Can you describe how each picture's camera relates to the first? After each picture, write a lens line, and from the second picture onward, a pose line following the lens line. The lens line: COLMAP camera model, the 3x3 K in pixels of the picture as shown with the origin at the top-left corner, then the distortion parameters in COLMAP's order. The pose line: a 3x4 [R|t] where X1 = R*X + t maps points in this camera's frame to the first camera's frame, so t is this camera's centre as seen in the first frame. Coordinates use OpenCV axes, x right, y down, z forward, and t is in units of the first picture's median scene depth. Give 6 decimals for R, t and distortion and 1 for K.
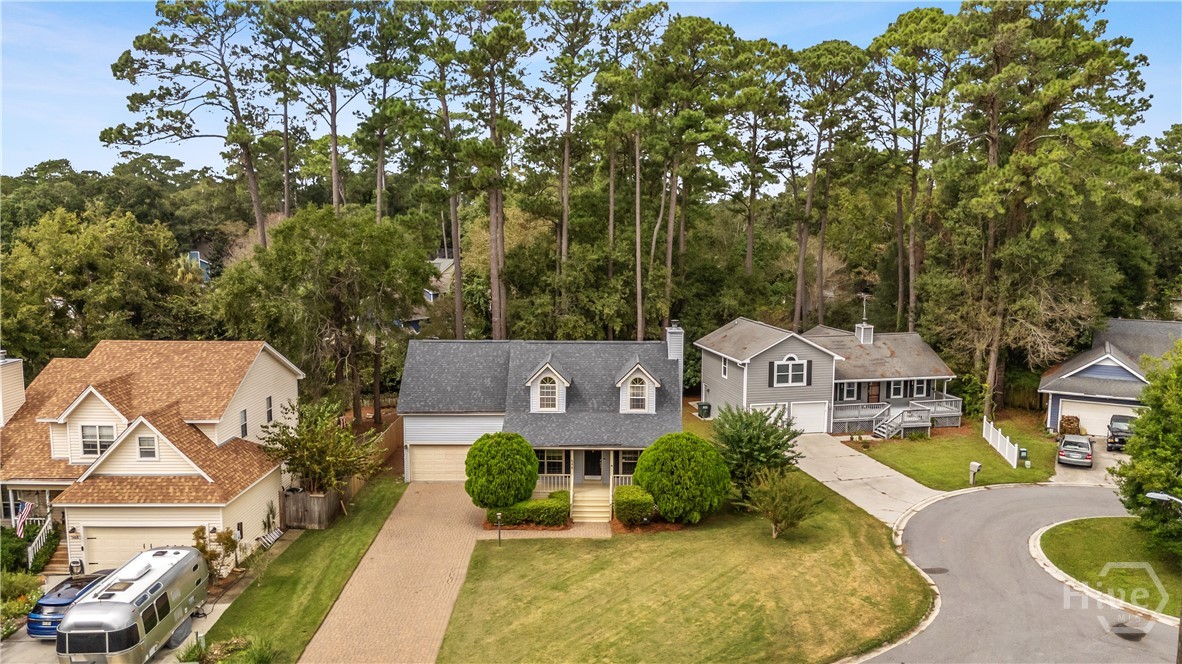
lens RADIAL K [[868.1, 0, 595.2], [0, 868.1, 332.1], [0, 0, 1]] dist [0.068937, -0.055596]
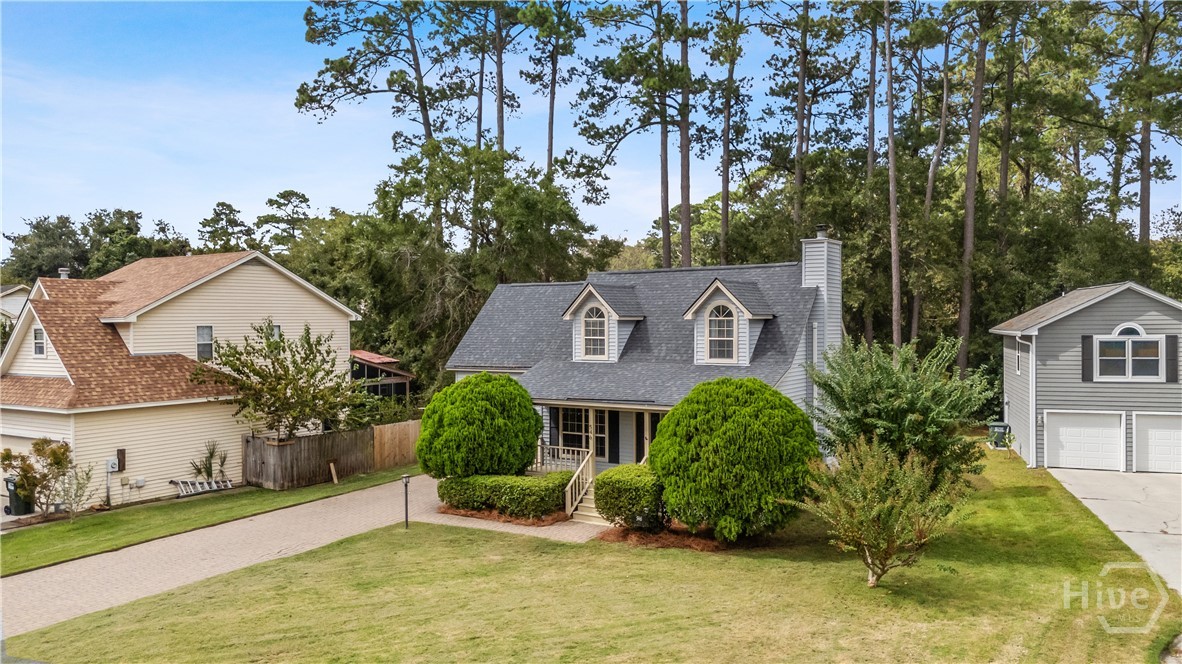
lens RADIAL K [[868.1, 0, 595.2], [0, 868.1, 332.1], [0, 0, 1]] dist [0.068937, -0.055596]
pose [[0.854520, -0.002368, -0.519412, 0.314120], [-0.058961, 0.993084, -0.101528, 0.149980], [0.516060, 0.117382, 0.848471, 0.483192]]
